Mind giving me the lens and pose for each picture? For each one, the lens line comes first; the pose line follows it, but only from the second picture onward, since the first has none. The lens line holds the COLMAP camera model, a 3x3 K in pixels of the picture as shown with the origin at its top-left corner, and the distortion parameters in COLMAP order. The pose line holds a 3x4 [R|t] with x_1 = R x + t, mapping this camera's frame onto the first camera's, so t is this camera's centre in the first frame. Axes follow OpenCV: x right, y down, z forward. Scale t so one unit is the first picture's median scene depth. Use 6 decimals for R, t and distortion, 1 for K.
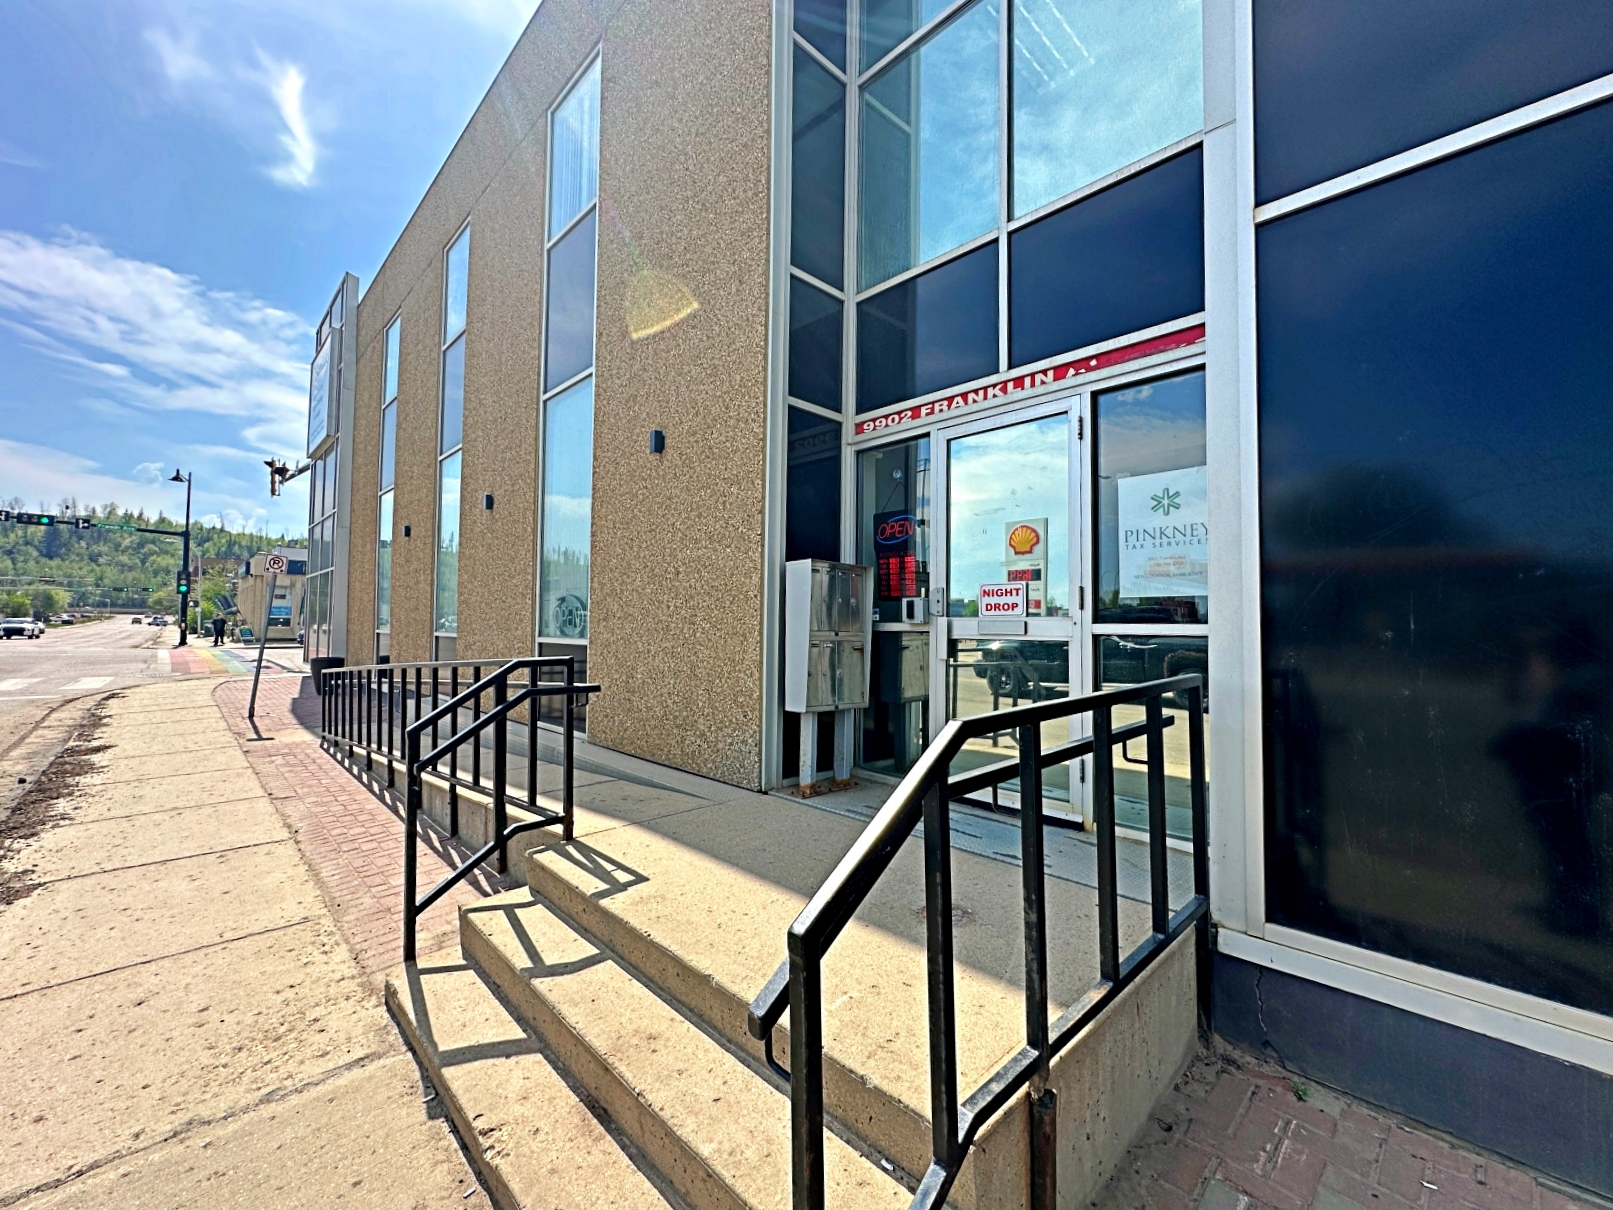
lens RADIAL K [[645.3, 0, 805.5], [0, 645.3, 599.9], [0, 0, 1]] dist [-0.006172, 0.001212]
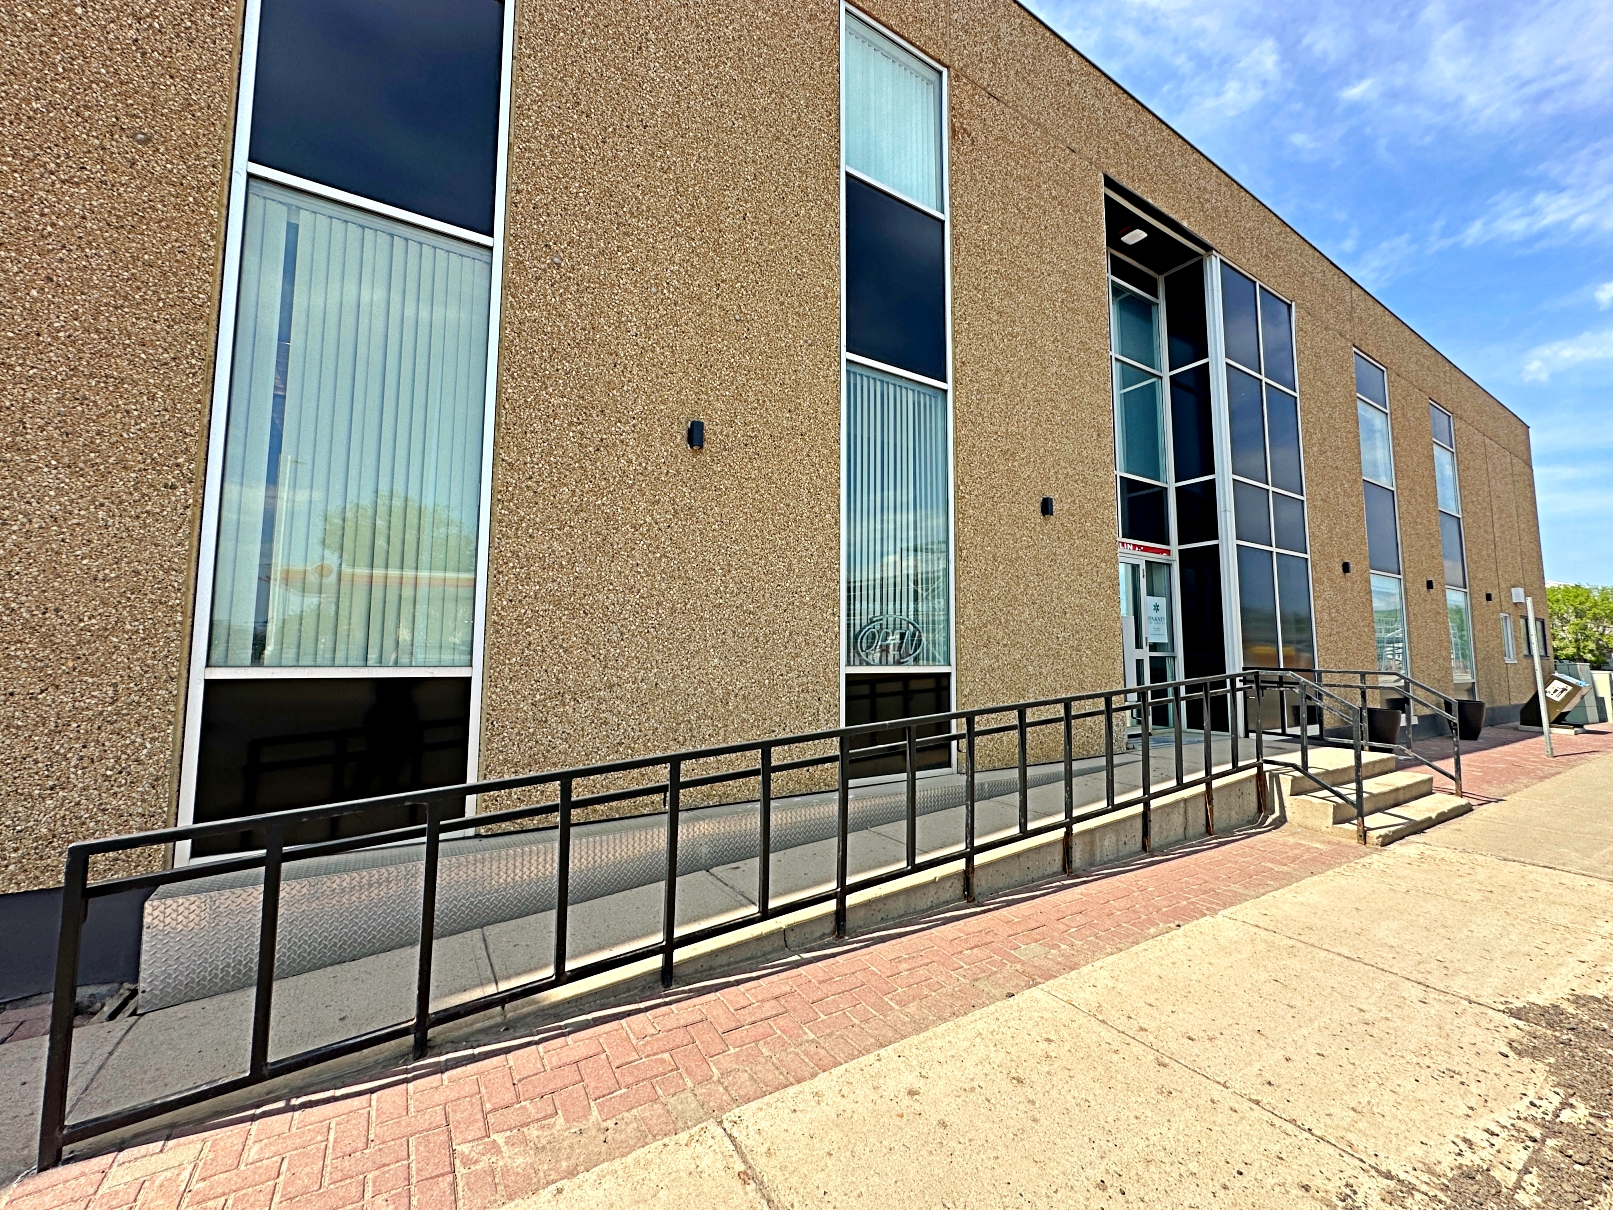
lens RADIAL K [[645.3, 0, 804.0], [0, 645.3, 605.9], [0, 0, 1]] dist [-0.006172, 0.001212]
pose [[0.190662, 0.069801, 0.979171, -1.597905], [-0.029579, 0.997424, -0.065343, 0.047457], [-0.981210, -0.016505, 0.192236, 1.265791]]
